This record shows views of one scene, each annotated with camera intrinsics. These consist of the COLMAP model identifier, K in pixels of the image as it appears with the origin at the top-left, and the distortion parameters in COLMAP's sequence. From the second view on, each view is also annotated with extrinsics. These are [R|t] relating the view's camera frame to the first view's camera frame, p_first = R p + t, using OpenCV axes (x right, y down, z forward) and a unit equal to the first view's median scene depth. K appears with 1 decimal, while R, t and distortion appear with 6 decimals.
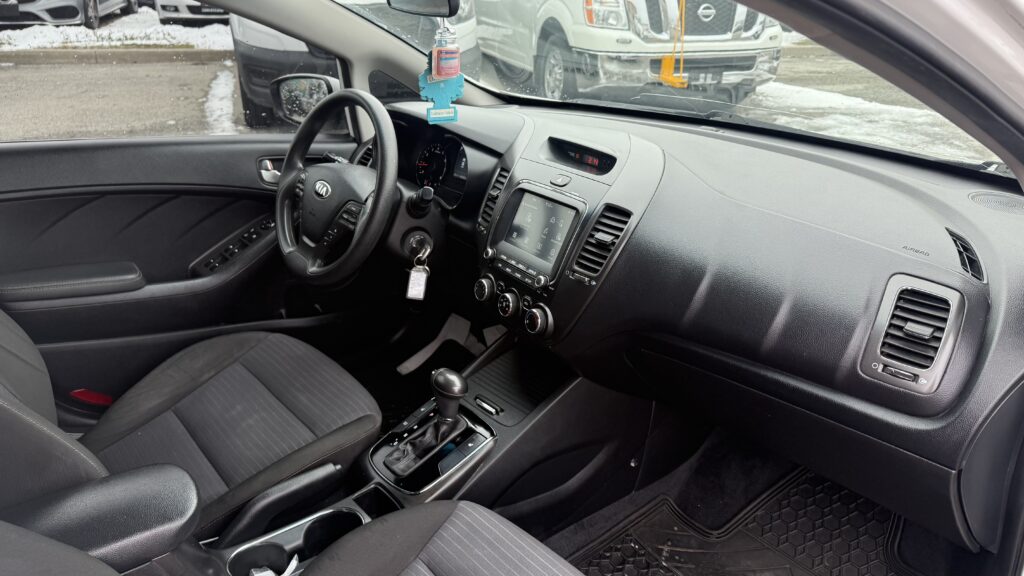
lens RADIAL K [[715.2, 0, 508.4], [0, 715.2, 291.3], [0, 0, 1]] dist [0.056881, -0.050523]
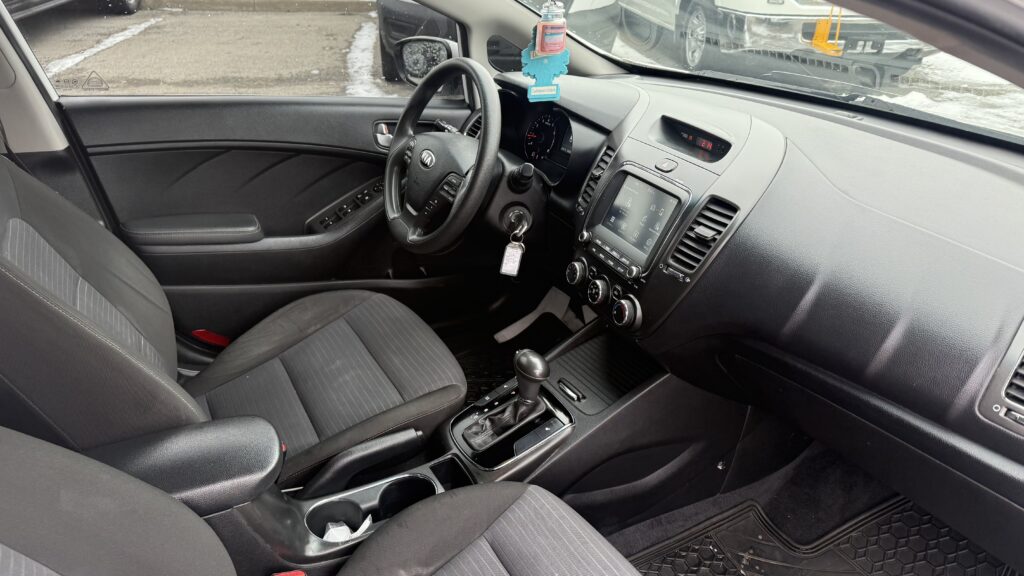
lens RADIAL K [[715.2, 0, 508.9], [0, 715.2, 296.8], [0, 0, 1]] dist [0.056881, -0.050523]
pose [[0.982766, 0.091106, -0.160845, 0.031760], [-0.080947, 0.994352, 0.068637, -0.027135], [0.166190, -0.054434, 0.984590, 0.022011]]
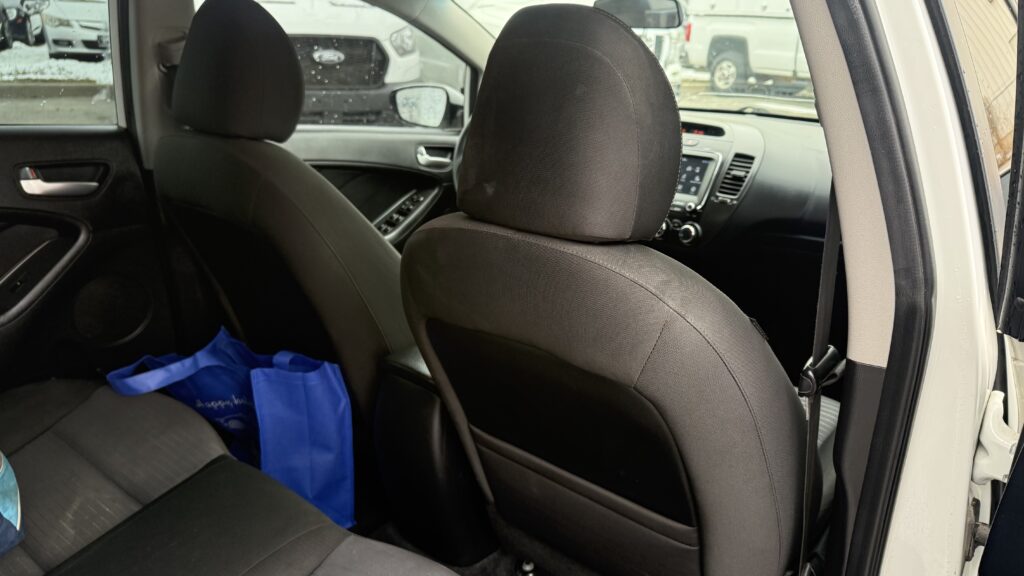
lens RADIAL K [[715.2, 0, 516.9], [0, 715.2, 290.2], [0, 0, 1]] dist [0.056881, -0.050523]
pose [[0.990692, -0.035434, 0.131432, -0.428476], [0.041784, 0.998073, -0.045871, 0.176619], [-0.129554, 0.050936, 0.990263, -0.358535]]
